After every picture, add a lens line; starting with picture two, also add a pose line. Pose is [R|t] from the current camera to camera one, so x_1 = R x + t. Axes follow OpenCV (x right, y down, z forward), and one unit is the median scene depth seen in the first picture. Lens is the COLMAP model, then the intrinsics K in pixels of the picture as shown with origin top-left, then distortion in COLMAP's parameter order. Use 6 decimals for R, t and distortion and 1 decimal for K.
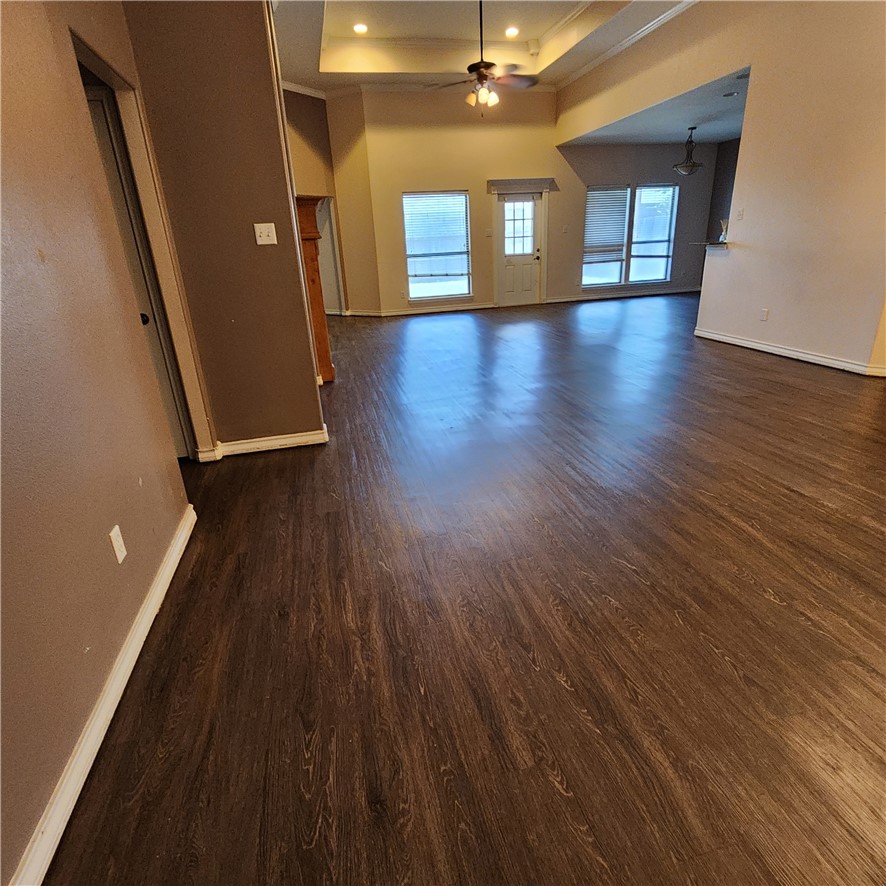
lens RADIAL K [[529.5, 0, 447.3], [0, 529.5, 448.8], [0, 0, 1]] dist [0.008564, -0.005808]
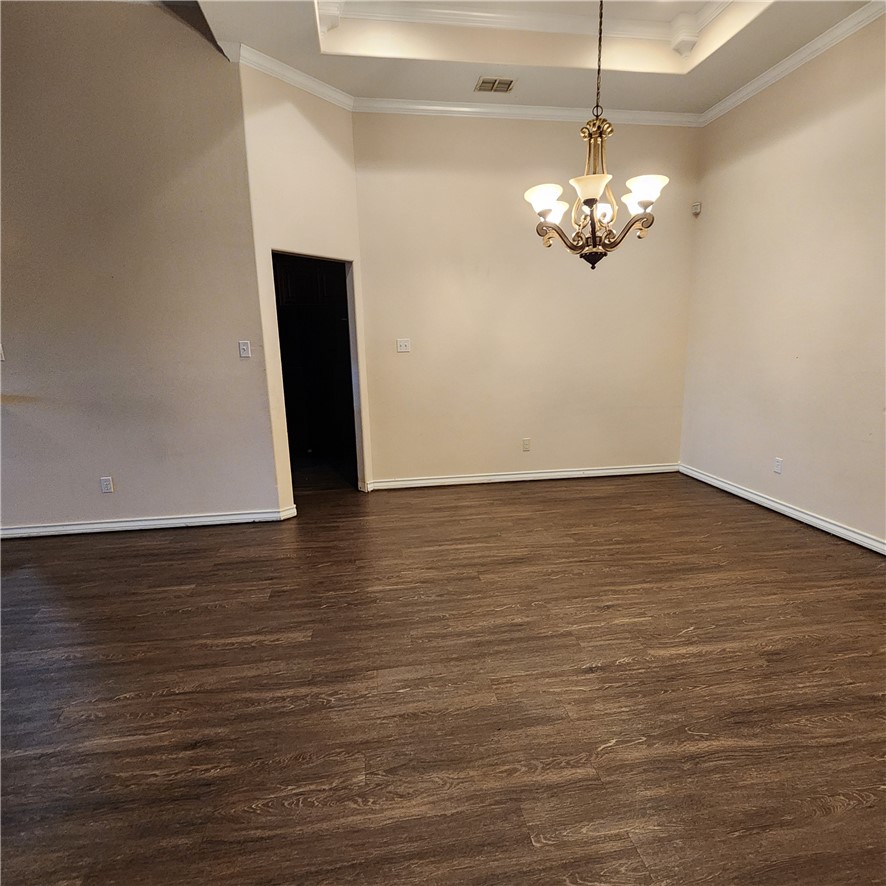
lens RADIAL K [[529.5, 0, 448.4], [0, 529.5, 455.3], [0, 0, 1]] dist [0.008564, -0.005808]
pose [[0.070079, -0.164025, 0.983964, -0.034858], [0.378089, 0.917160, 0.125961, -0.113546], [-0.923113, 0.363199, 0.126290, 0.264481]]
